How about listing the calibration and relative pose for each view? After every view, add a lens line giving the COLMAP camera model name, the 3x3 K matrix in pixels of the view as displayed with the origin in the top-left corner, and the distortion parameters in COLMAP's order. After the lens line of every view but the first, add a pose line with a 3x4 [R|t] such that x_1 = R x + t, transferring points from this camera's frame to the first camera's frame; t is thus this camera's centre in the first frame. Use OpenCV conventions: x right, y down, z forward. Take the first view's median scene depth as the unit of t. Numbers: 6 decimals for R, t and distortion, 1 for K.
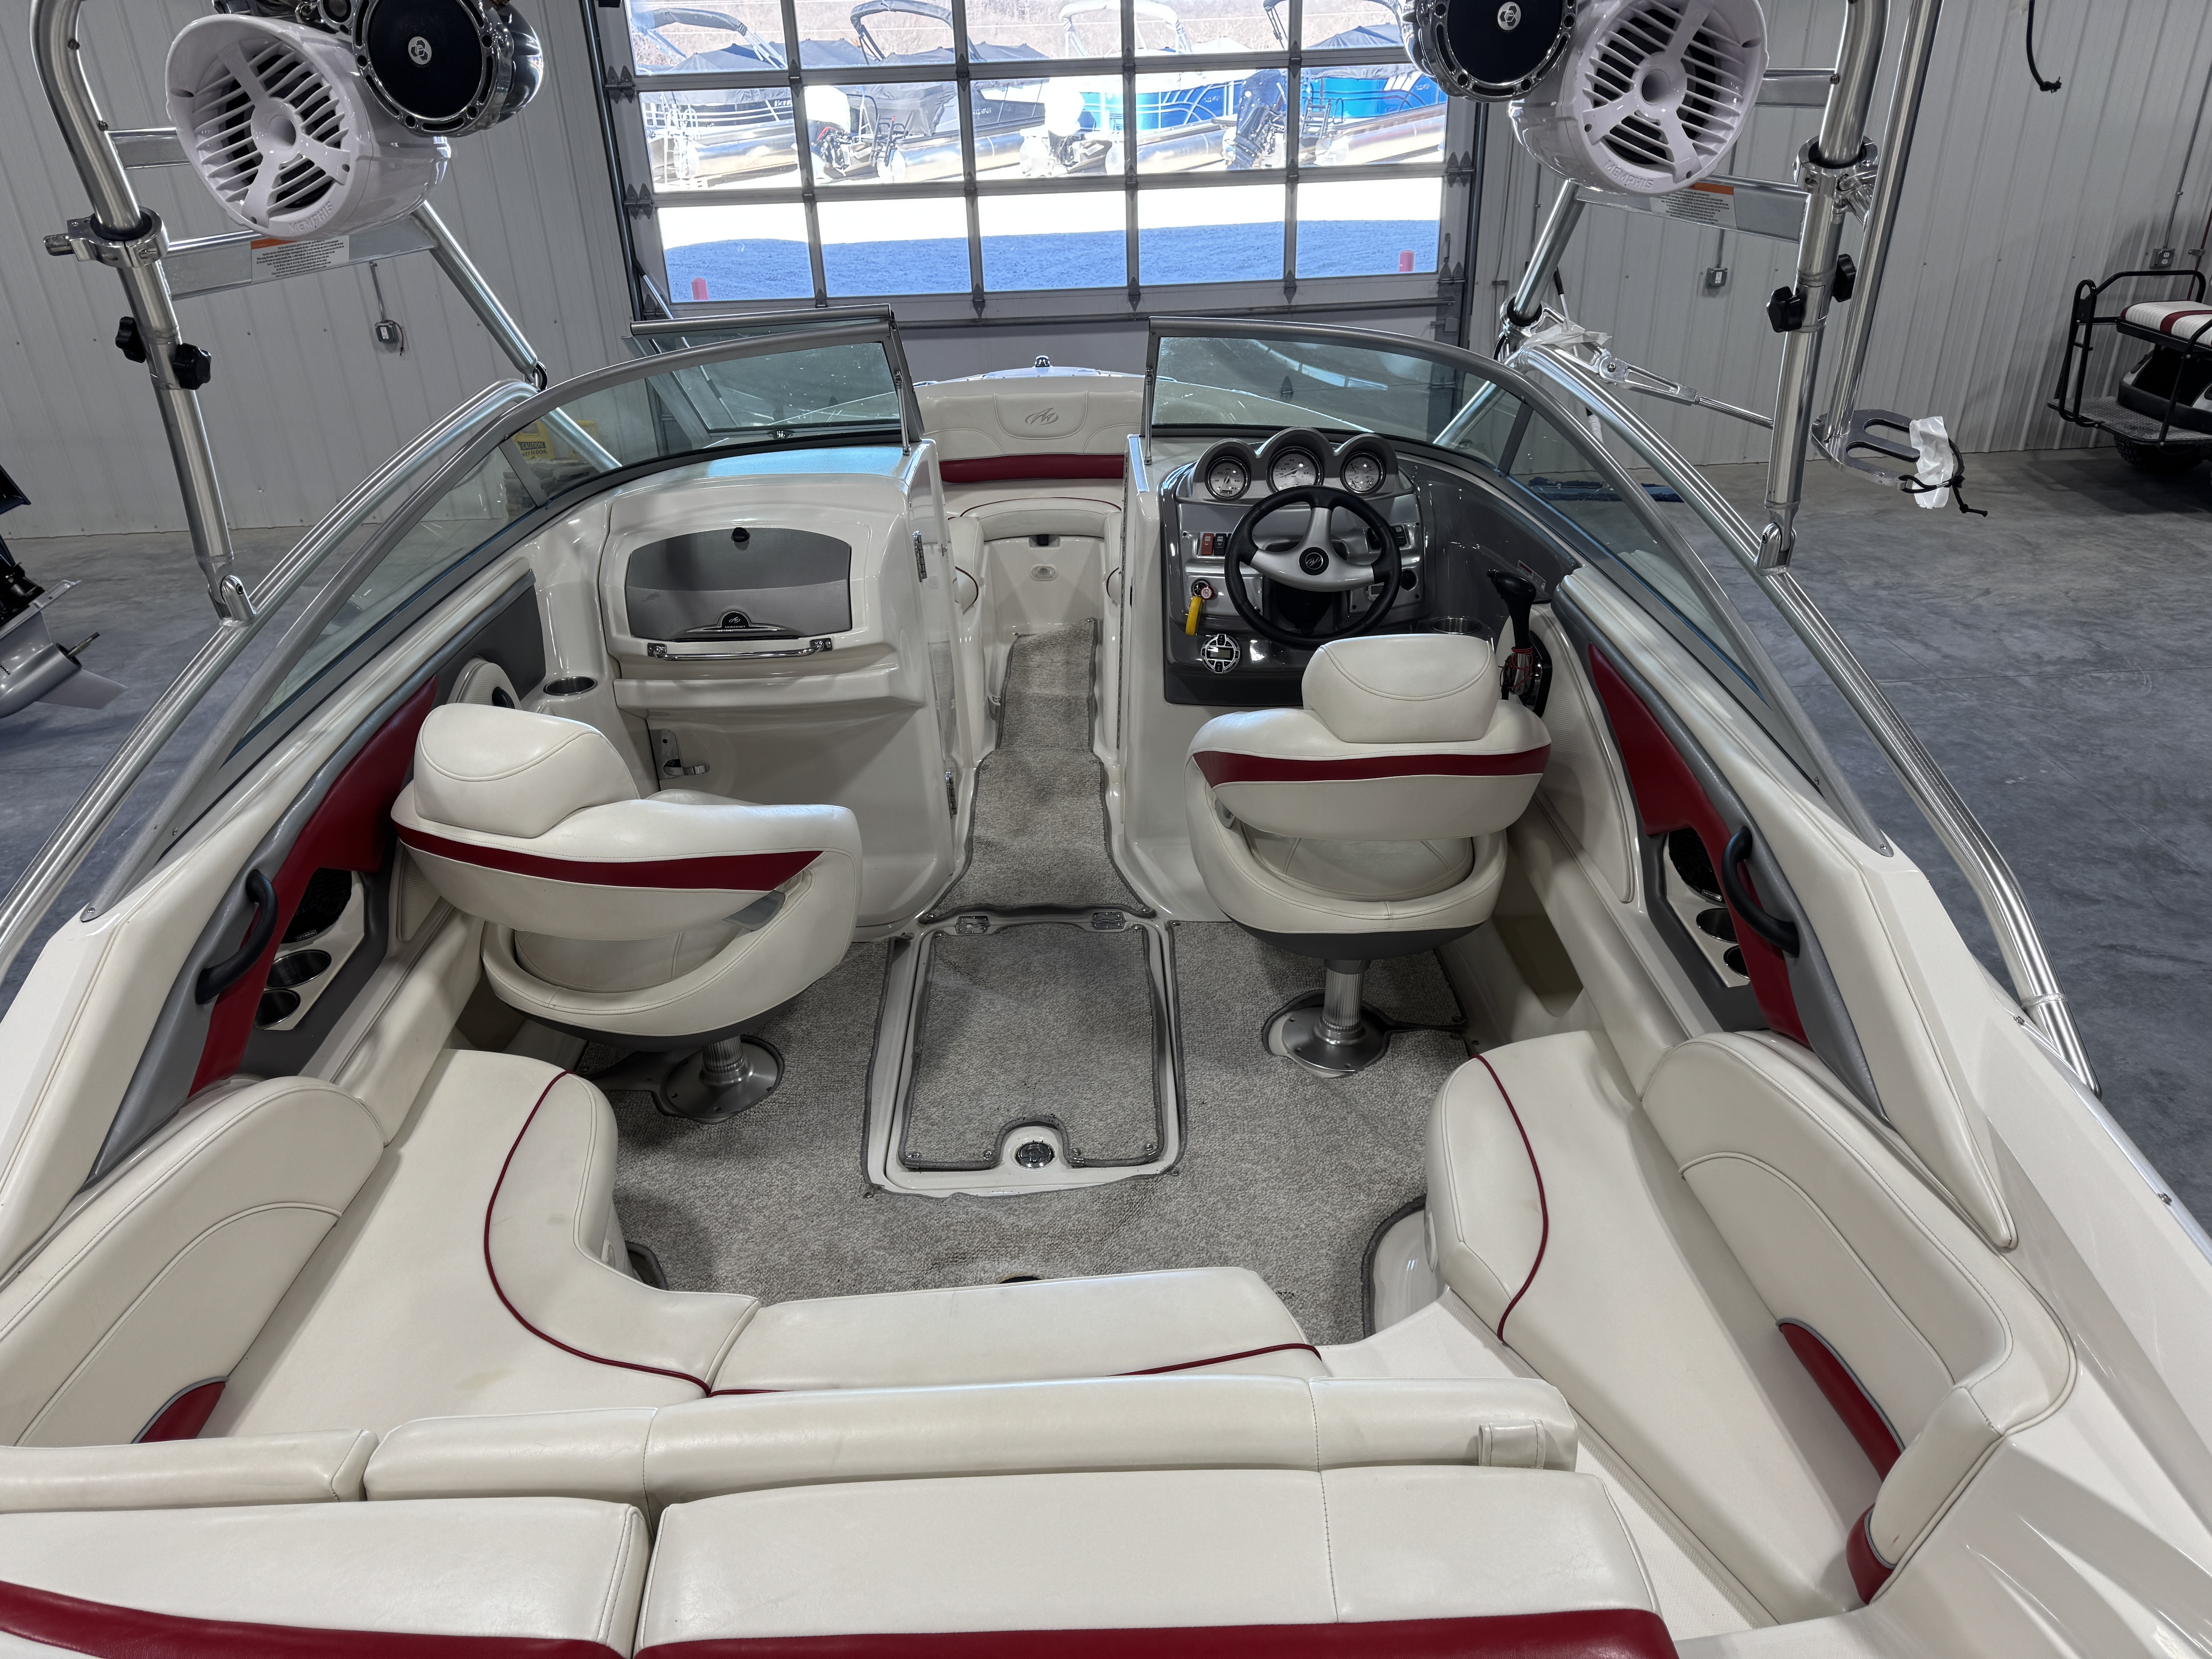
lens RADIAL K [[1581.7, 0, 1094.2], [0, 1581.7, 842.2], [0, 0, 1]] dist [0.012129, -0.008425]
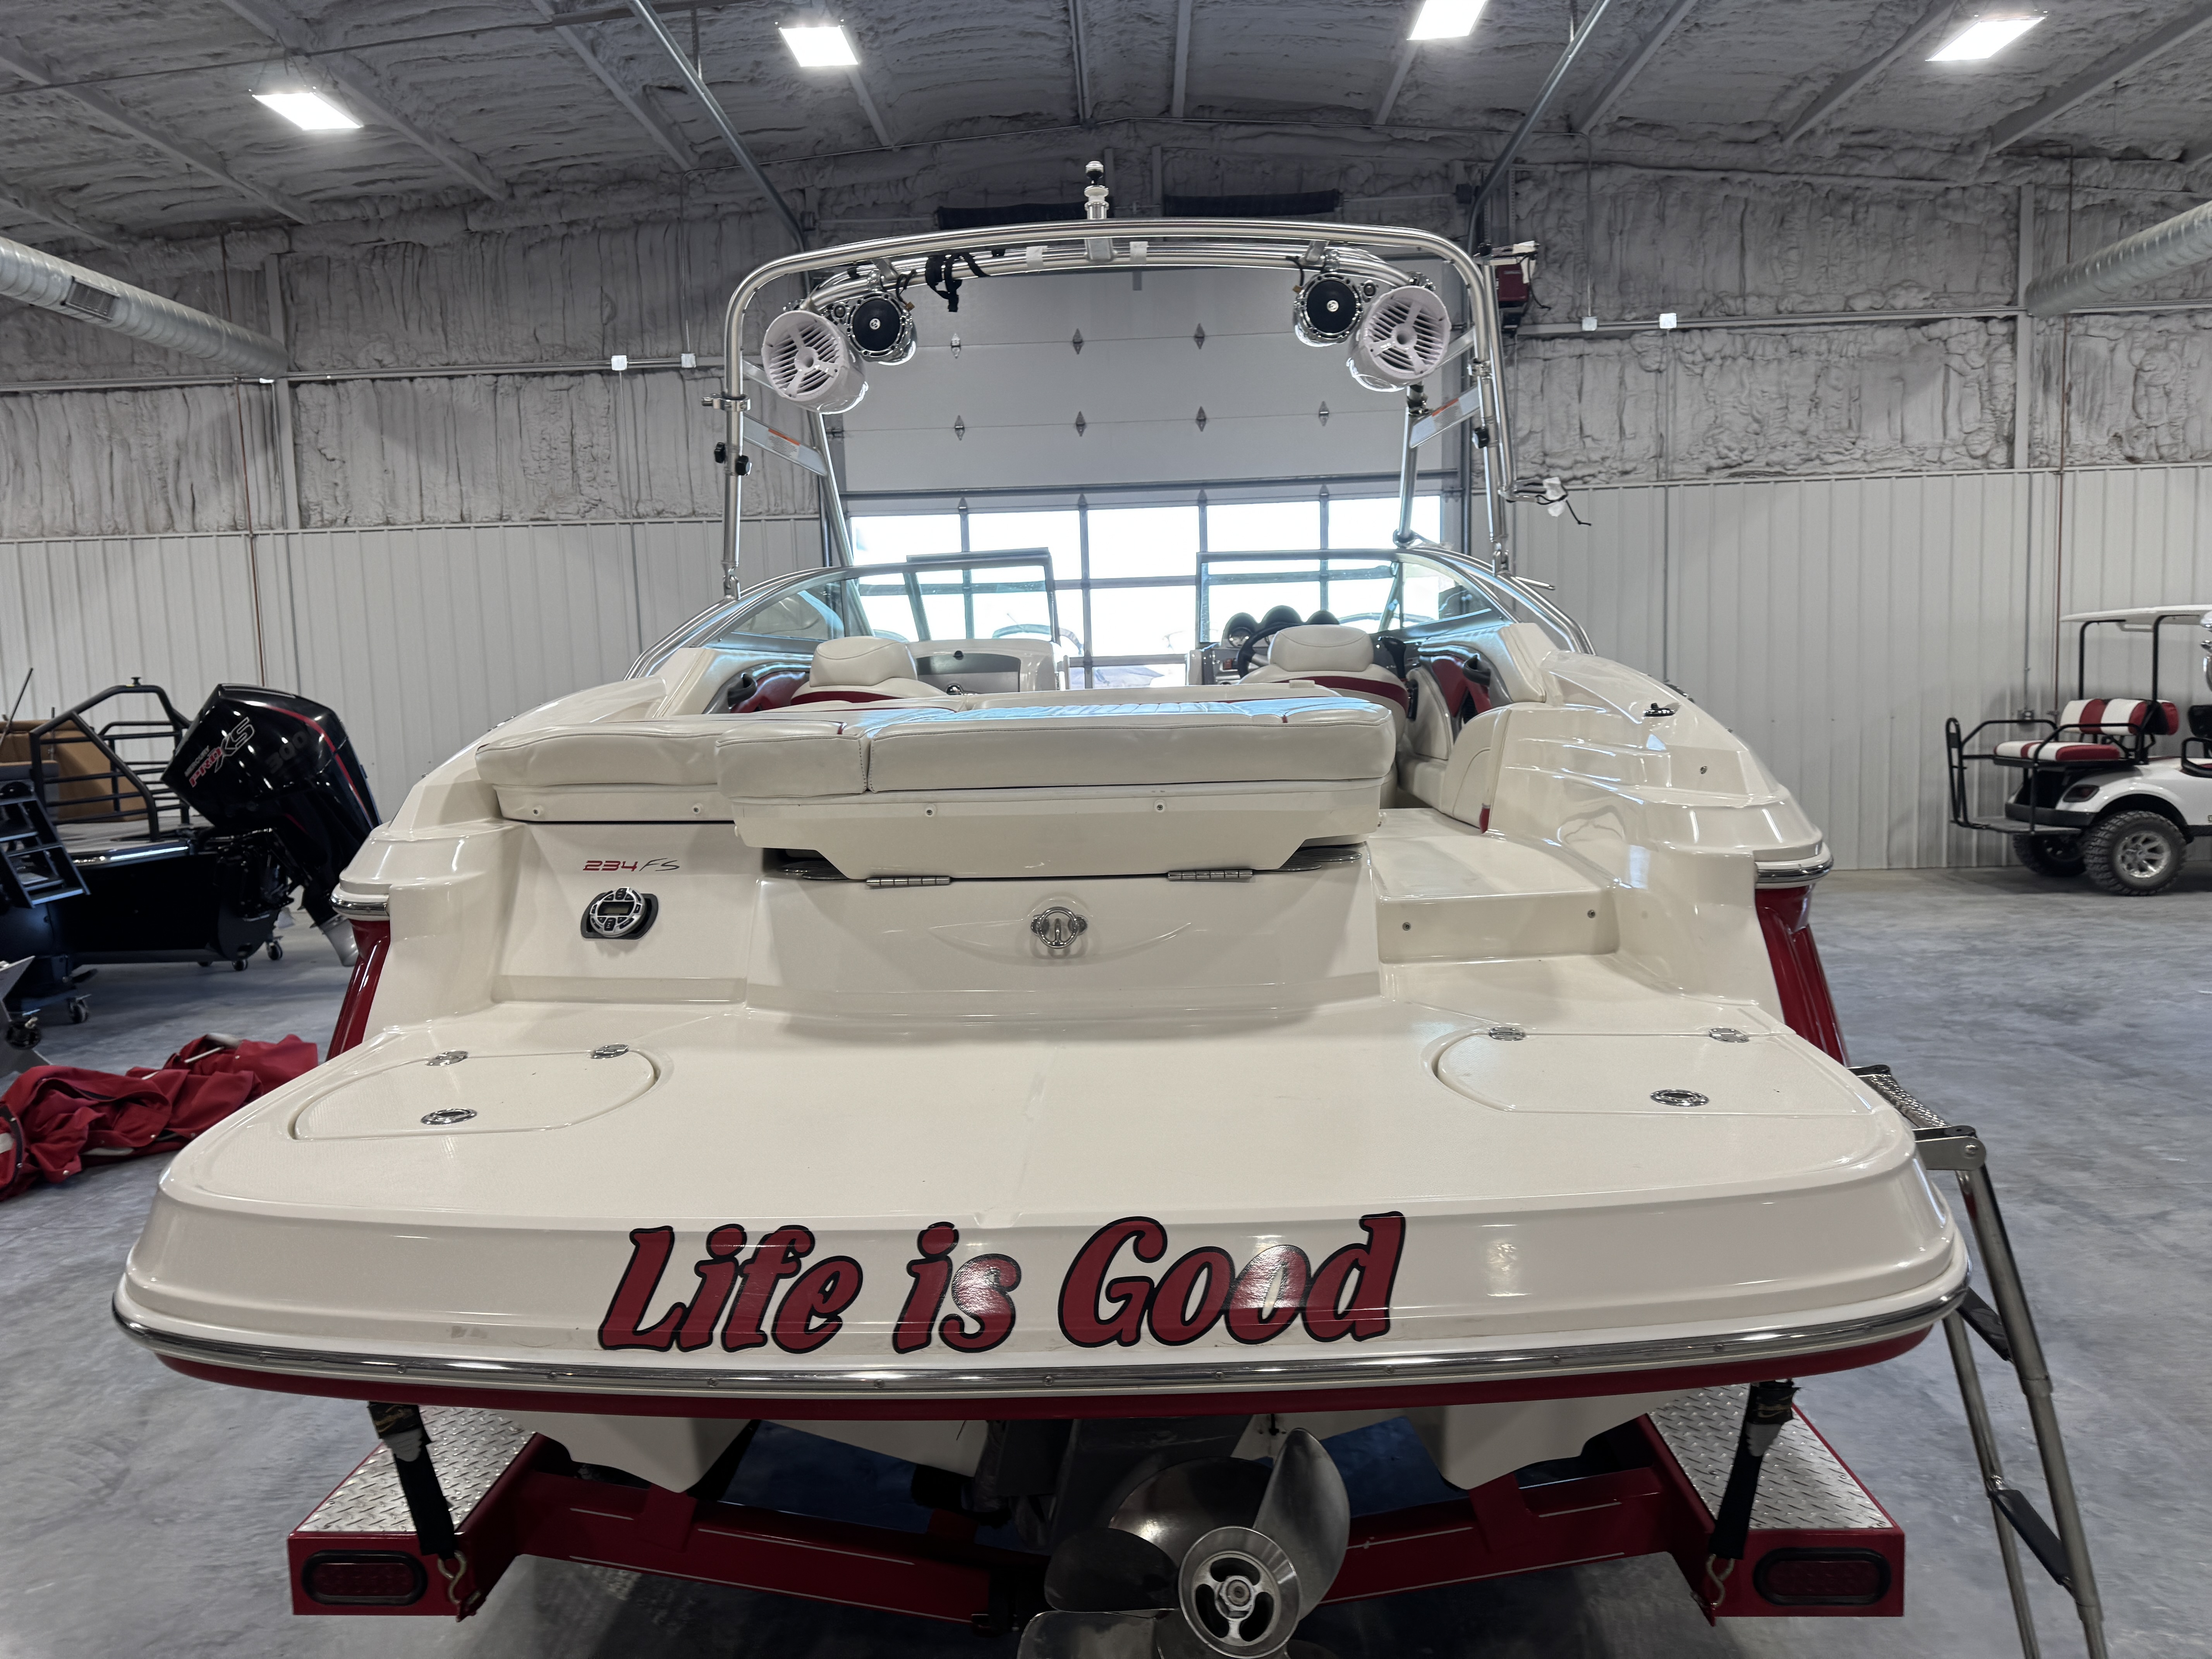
lens RADIAL K [[1579.8, 0, 1106.0], [0, 1579.8, 829.5], [0, 0, 1]] dist [0.010349, -0.009635]
pose [[0.998648, 0.002525, -0.051913, 0.028130], [-0.021699, 0.927864, -0.372286, 0.625673], [0.047228, 0.372910, 0.926665, -0.522363]]
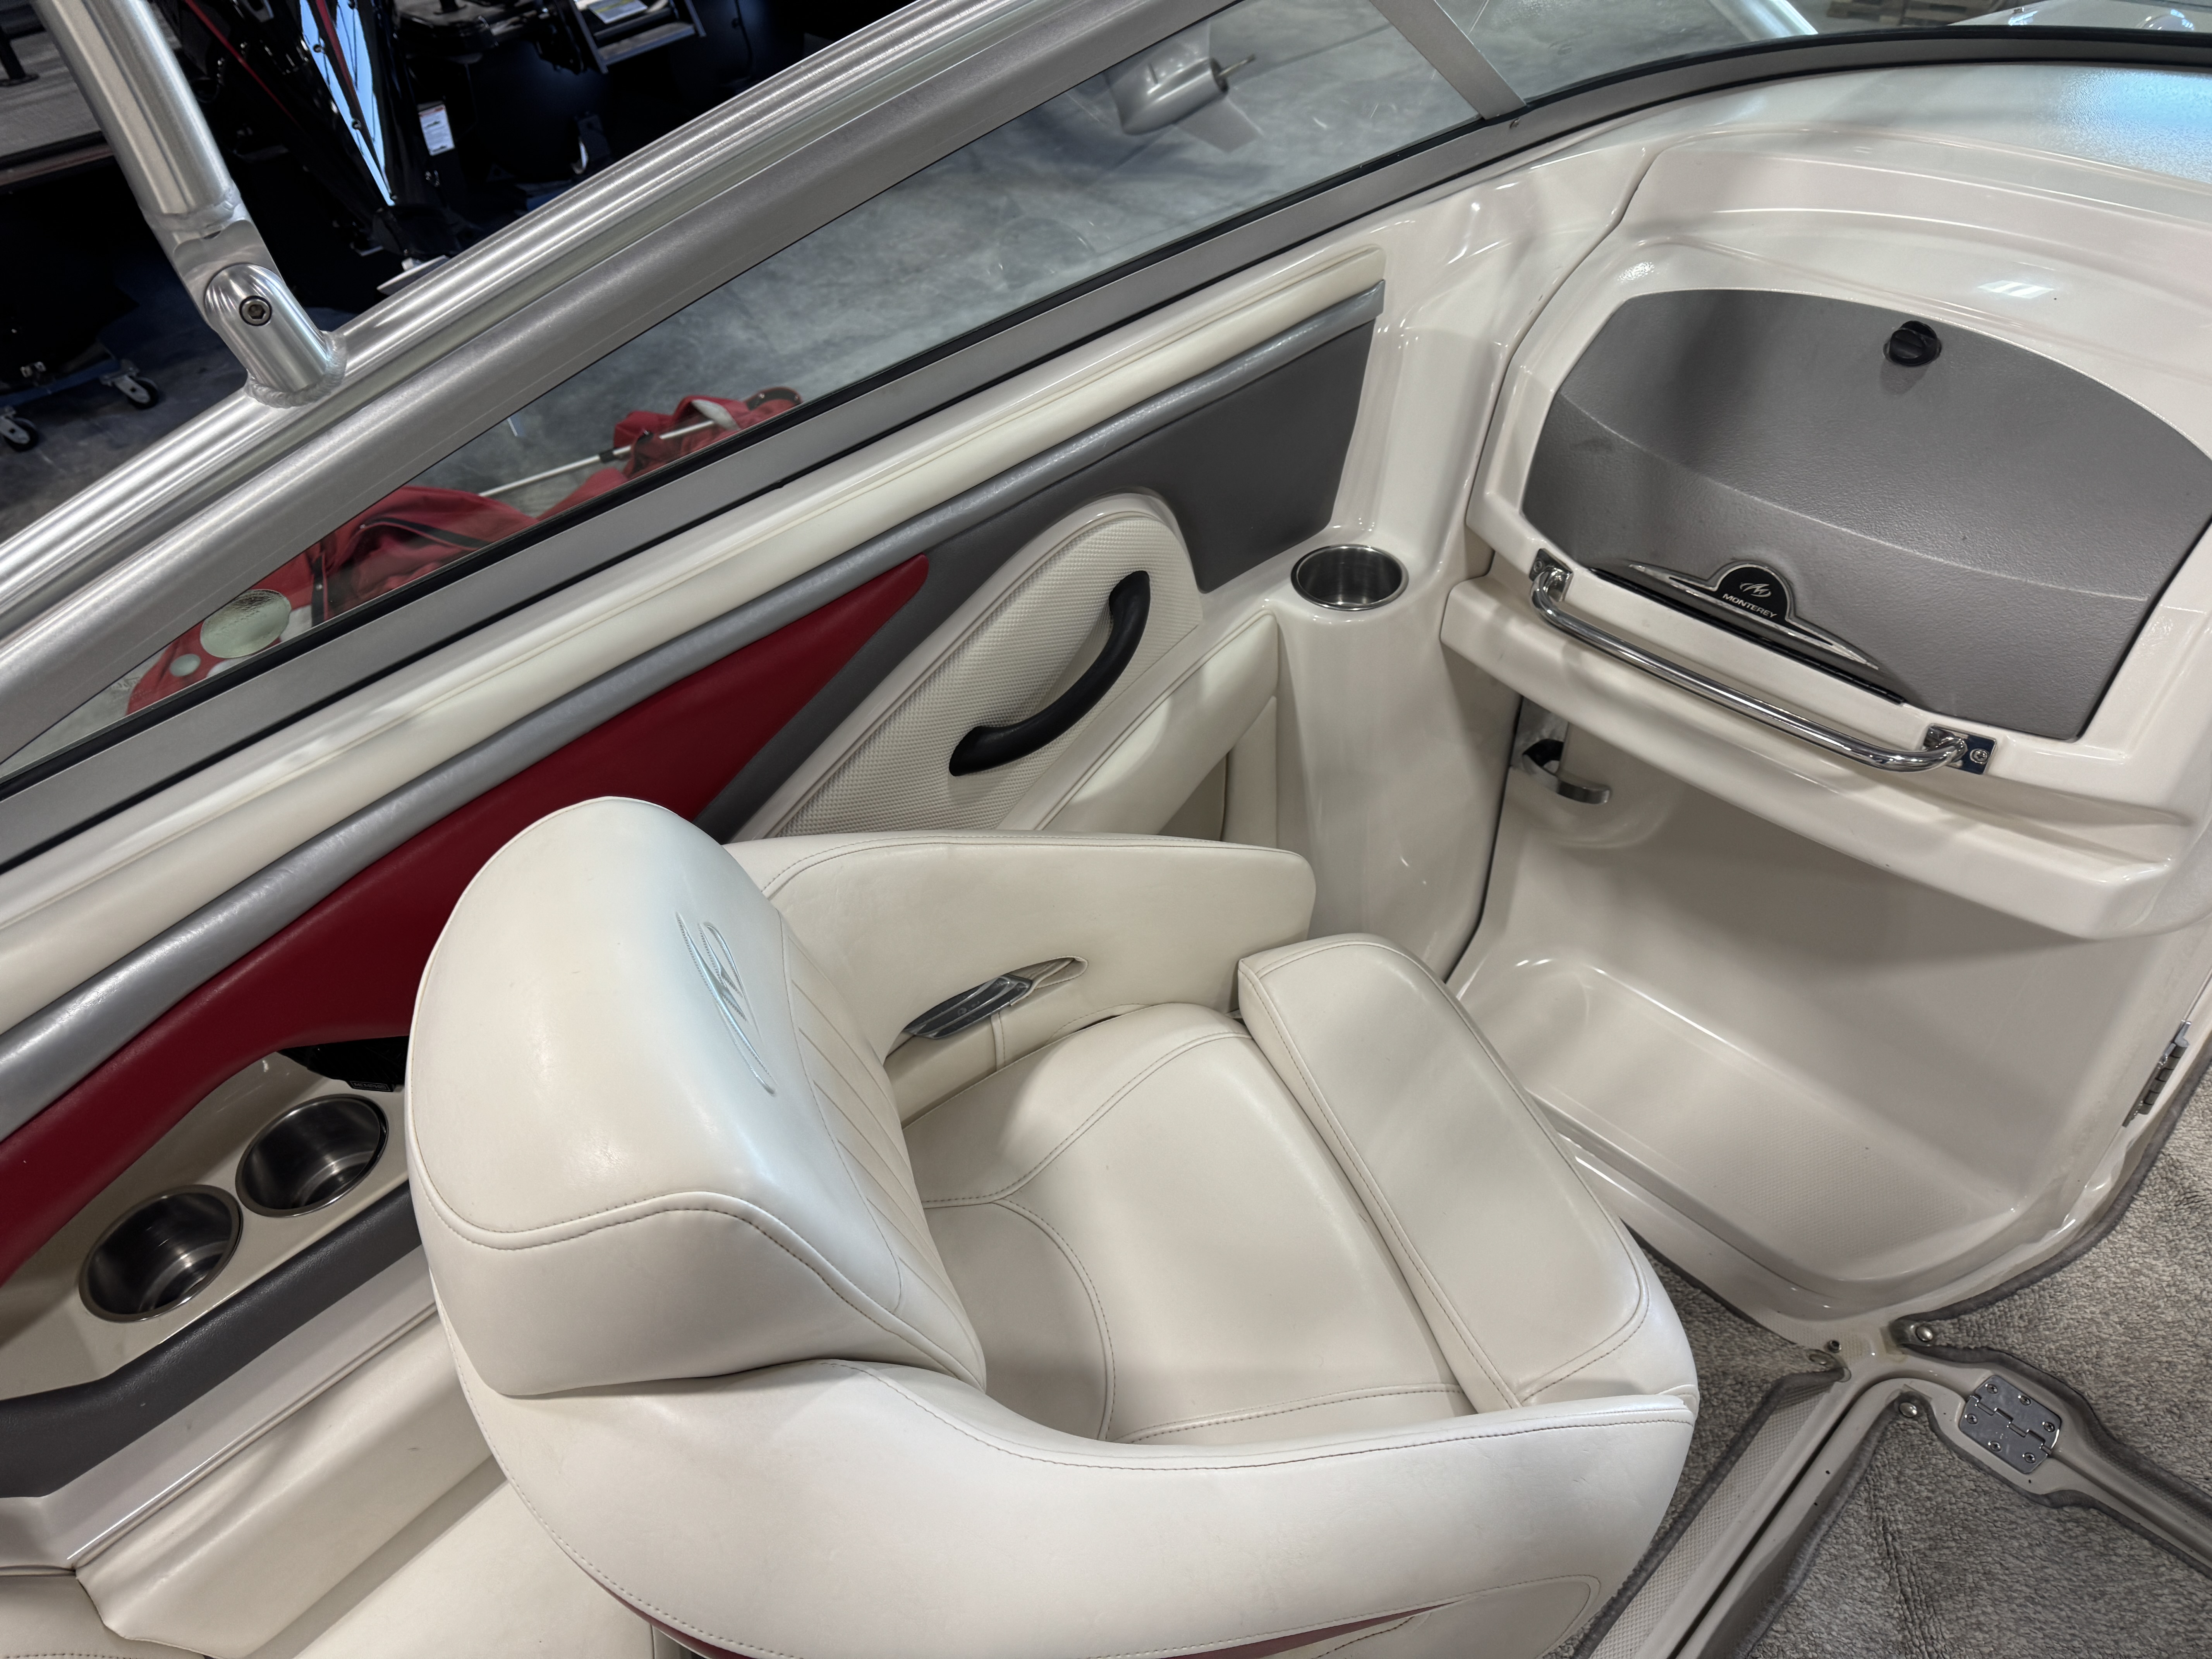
lens RADIAL K [[1541.0, 0, 1106.0], [0, 1541.0, 829.5], [0, 0, 1]] dist [0.035036, -0.001031]
pose [[0.695772, 0.492017, -0.523278, -0.112935], [-0.305182, 0.862008, 0.404729, -0.188682], [0.650204, -0.121904, 0.749916, 0.609506]]
